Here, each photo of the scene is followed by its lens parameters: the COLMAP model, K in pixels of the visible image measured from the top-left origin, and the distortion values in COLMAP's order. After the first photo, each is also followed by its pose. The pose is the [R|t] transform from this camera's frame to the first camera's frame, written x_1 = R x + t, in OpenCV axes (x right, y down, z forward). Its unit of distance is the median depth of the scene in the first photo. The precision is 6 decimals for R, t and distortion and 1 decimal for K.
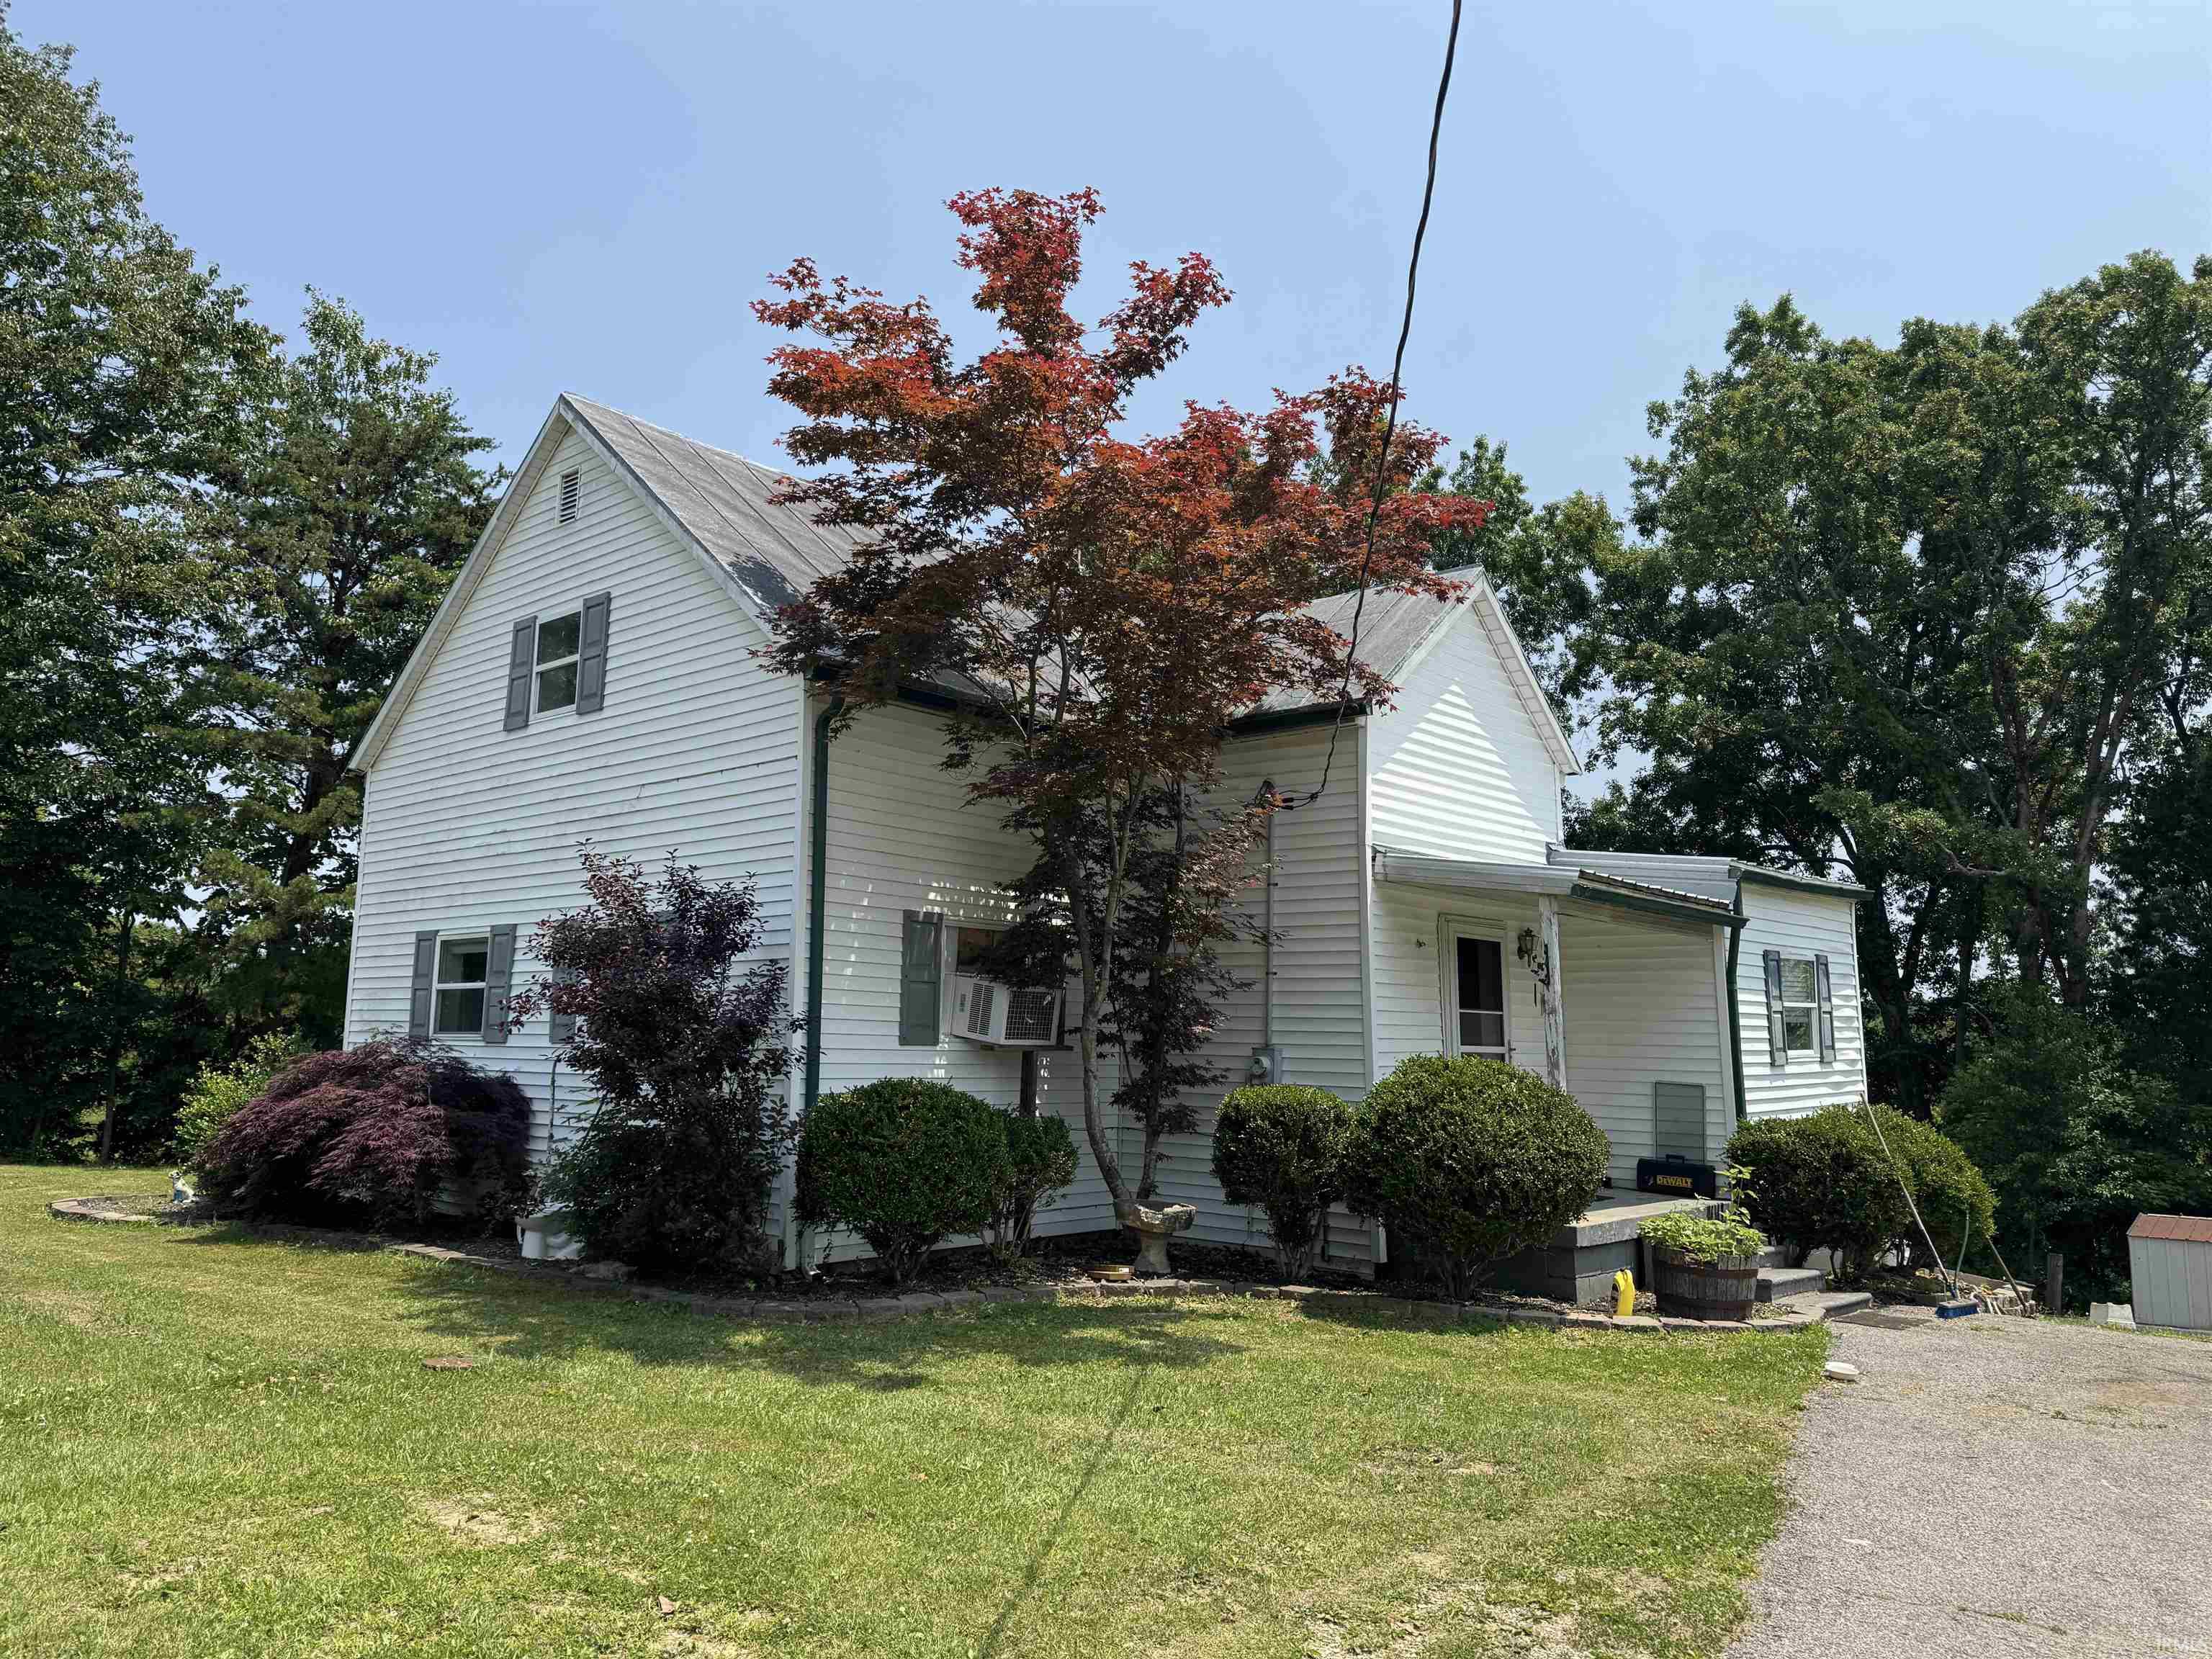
lens RADIAL K [[1569.1, 0, 1105.0], [0, 1569.1, 799.1], [0, 0, 1]] dist [0.009498, 0.002387]
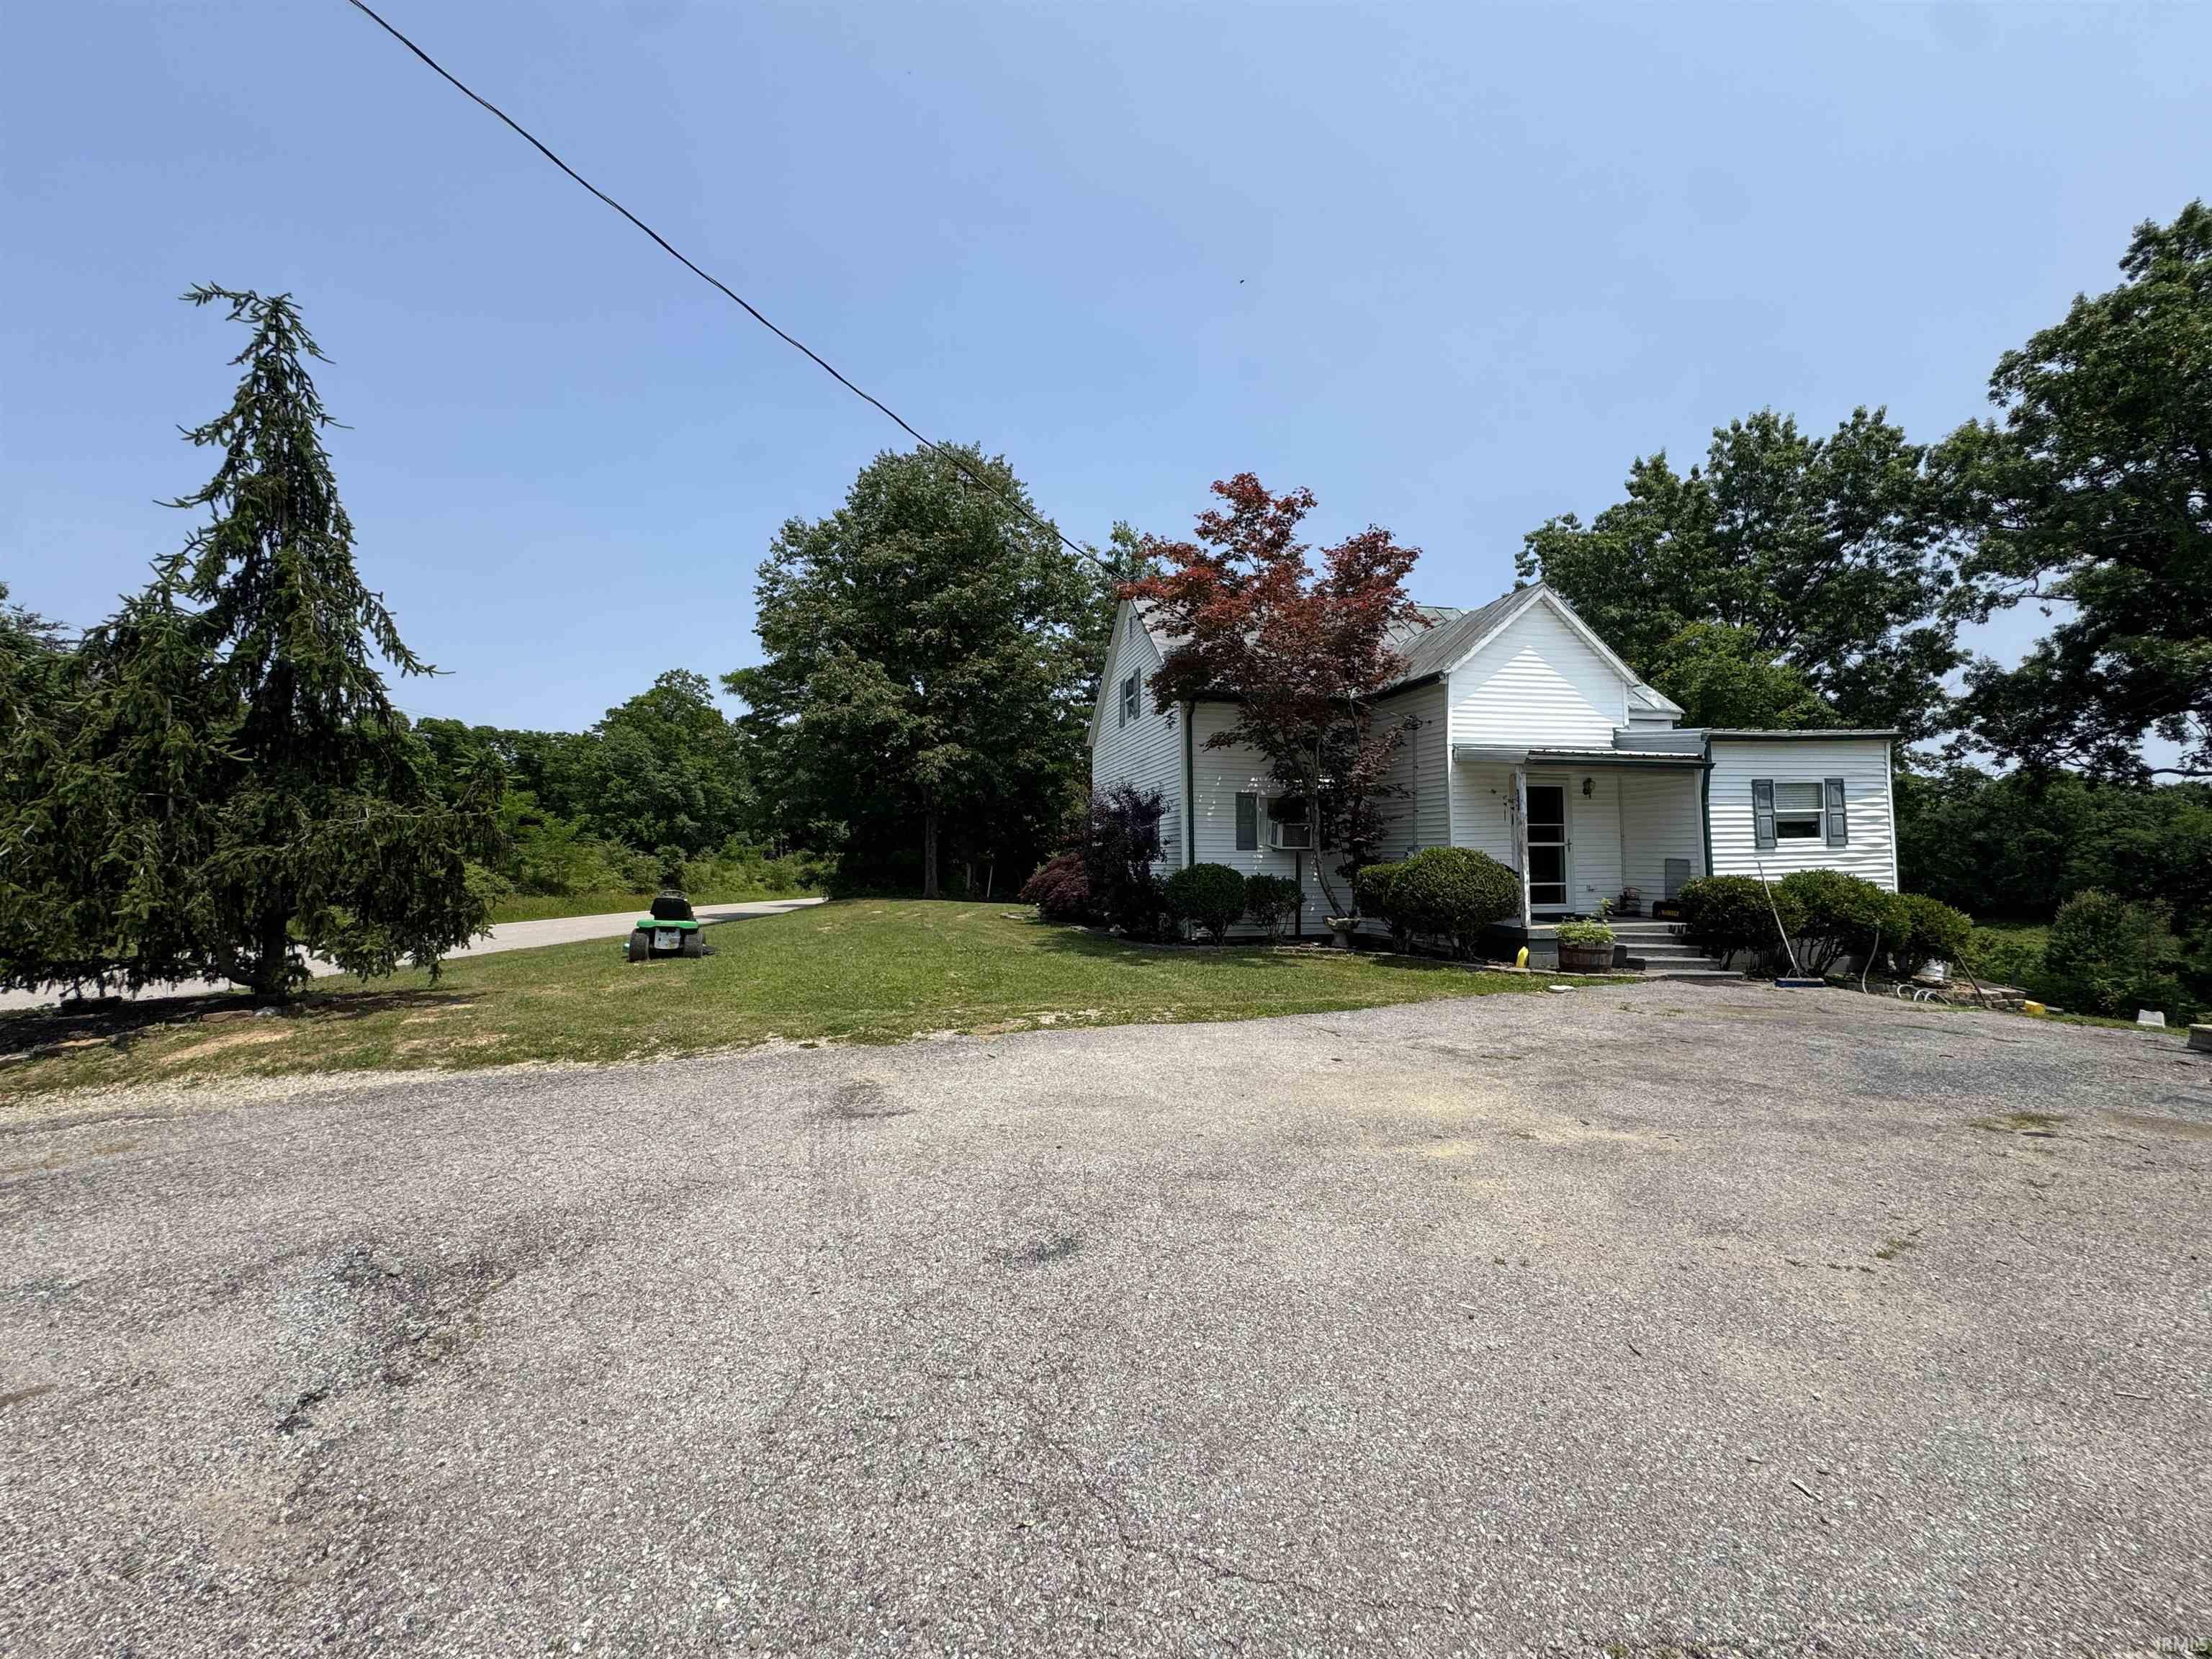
lens RADIAL K [[880.2, 0, 1106.0], [0, 880.2, 829.5], [0, 0, 1]] dist [0.000517, 0.000557]
pose [[0.822479, -0.041308, -0.567293, 0.433281], [0.108063, 0.990542, 0.084547, -0.005351], [0.558436, -0.130842, 0.819164, -0.173682]]
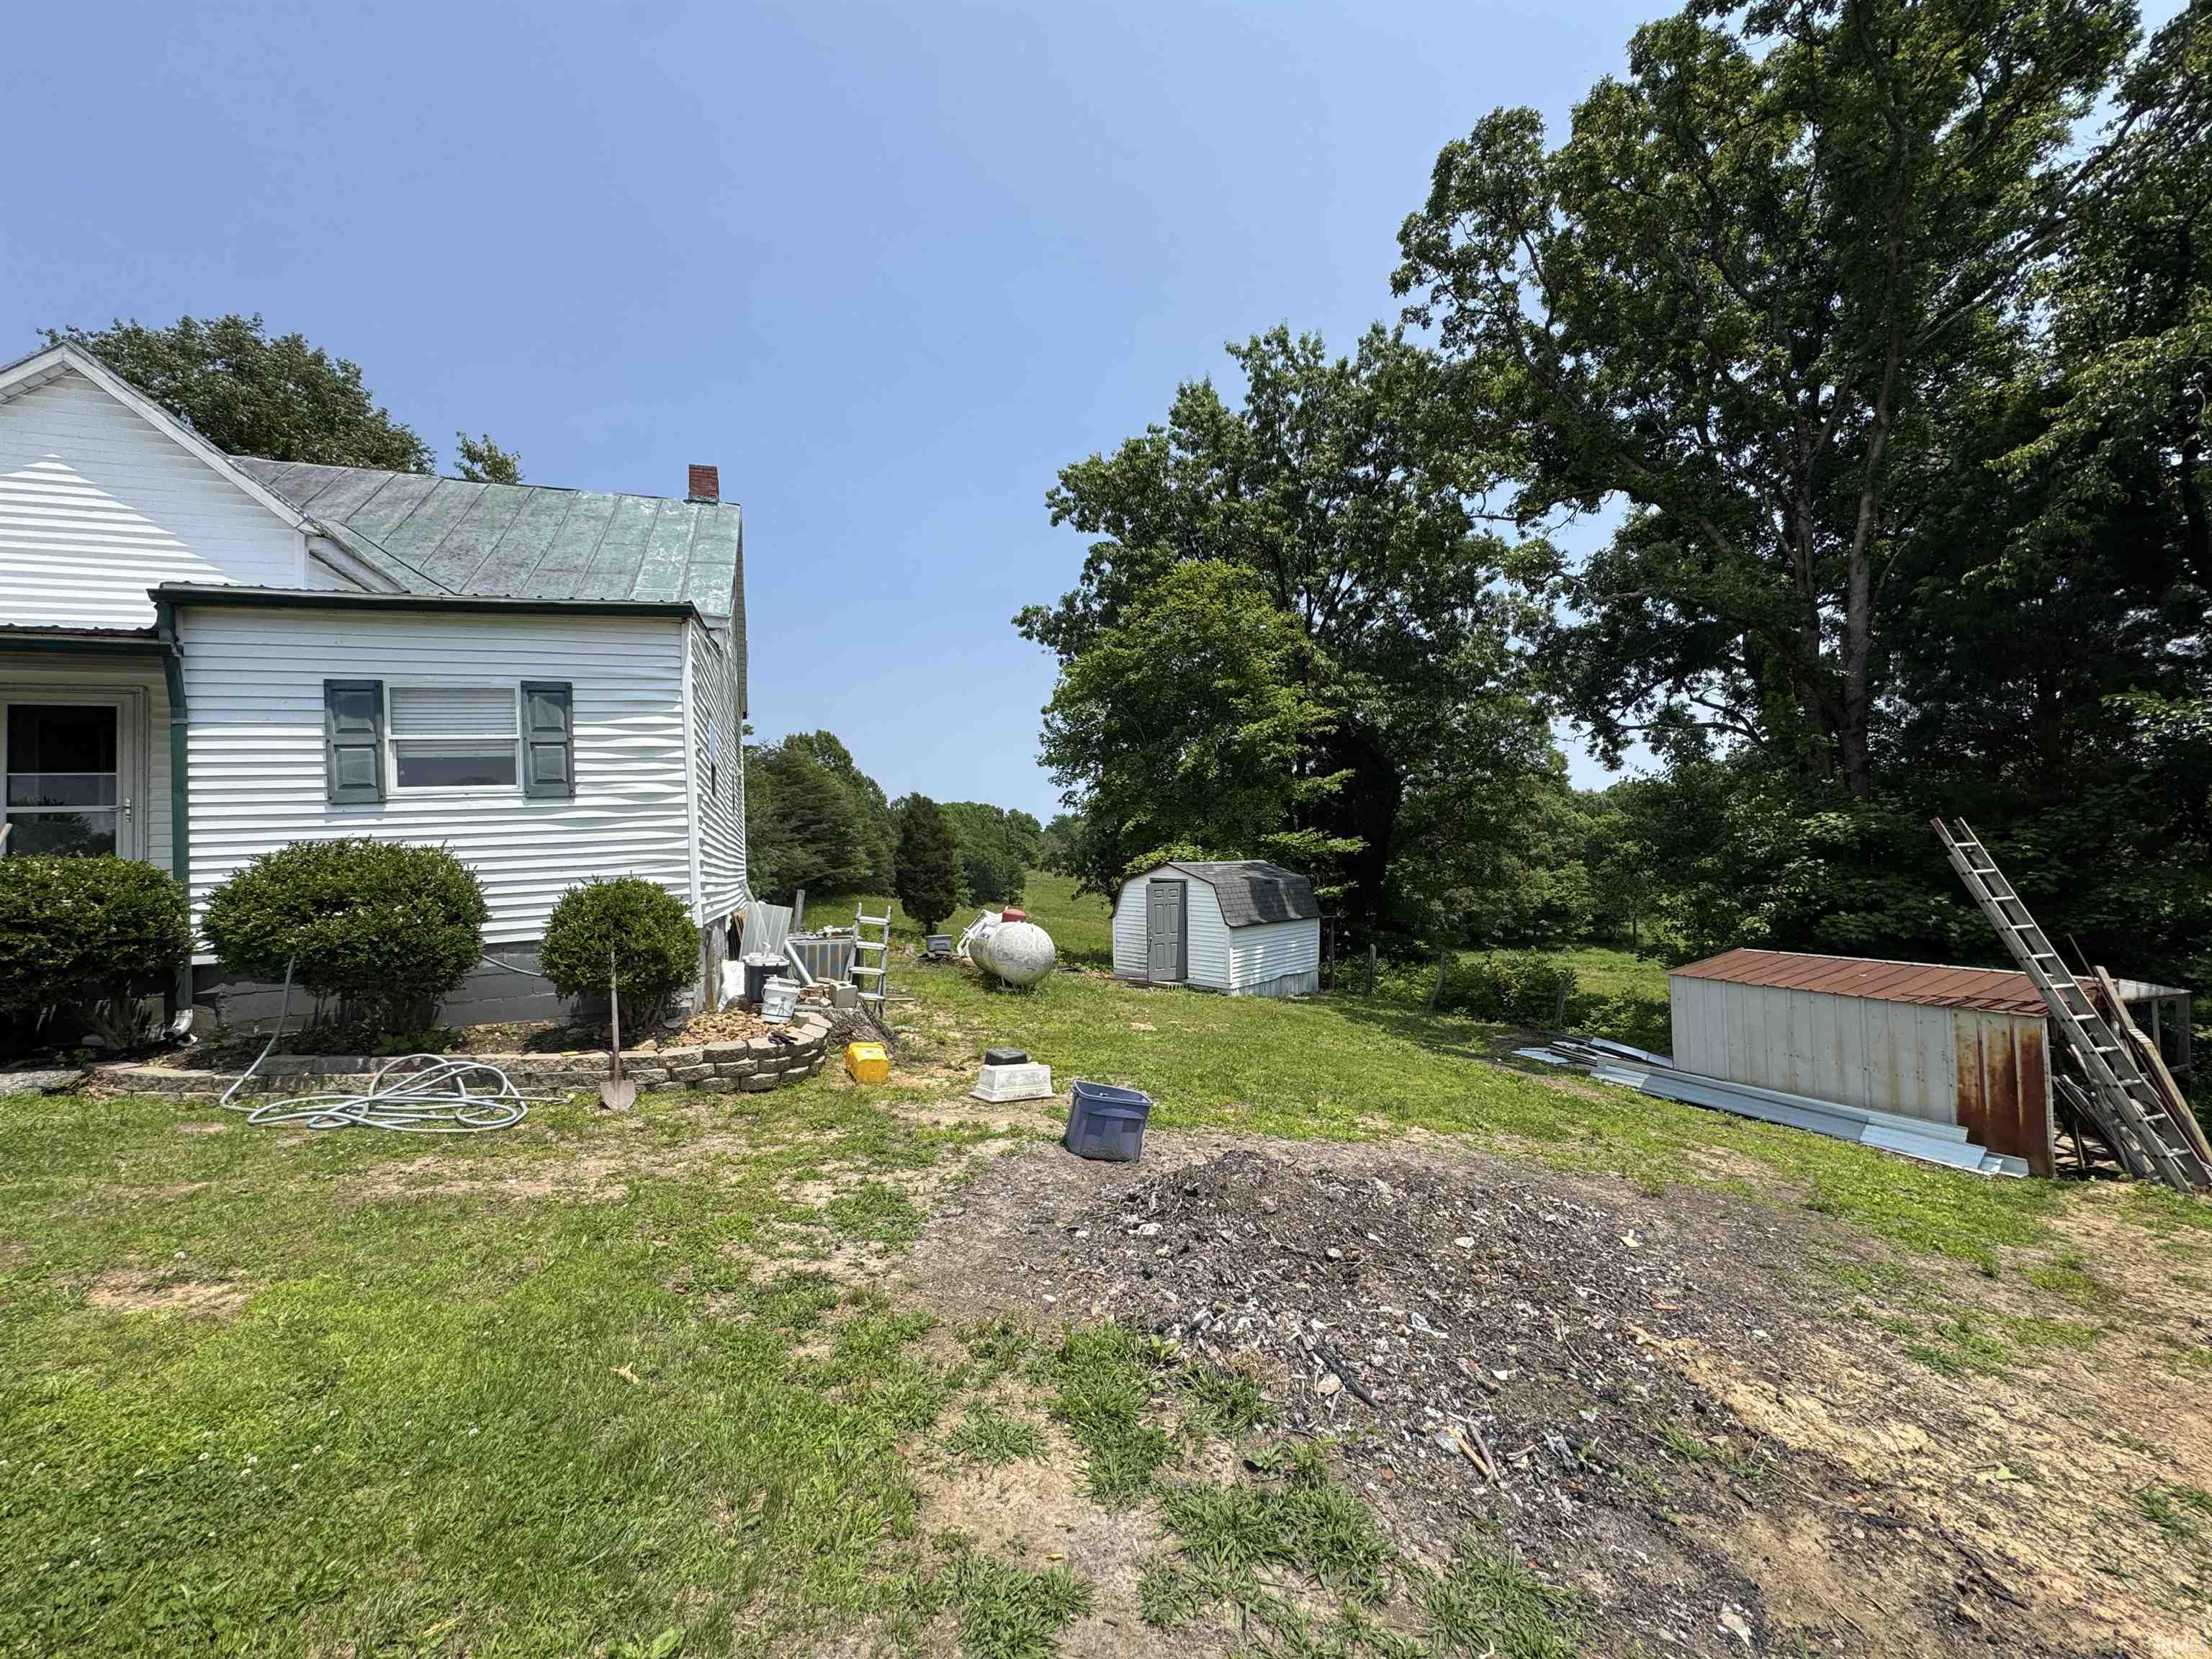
lens RADIAL K [[880.2, 0, 1106.0], [0, 880.2, 829.5], [0, 0, 1]] dist [0.000517, 0.000557]
pose [[0.885578, -0.067099, -0.459620, 1.151046], [0.125657, 0.987222, 0.097990, 0.203667], [0.447172, -0.144532, 0.882694, 0.798001]]
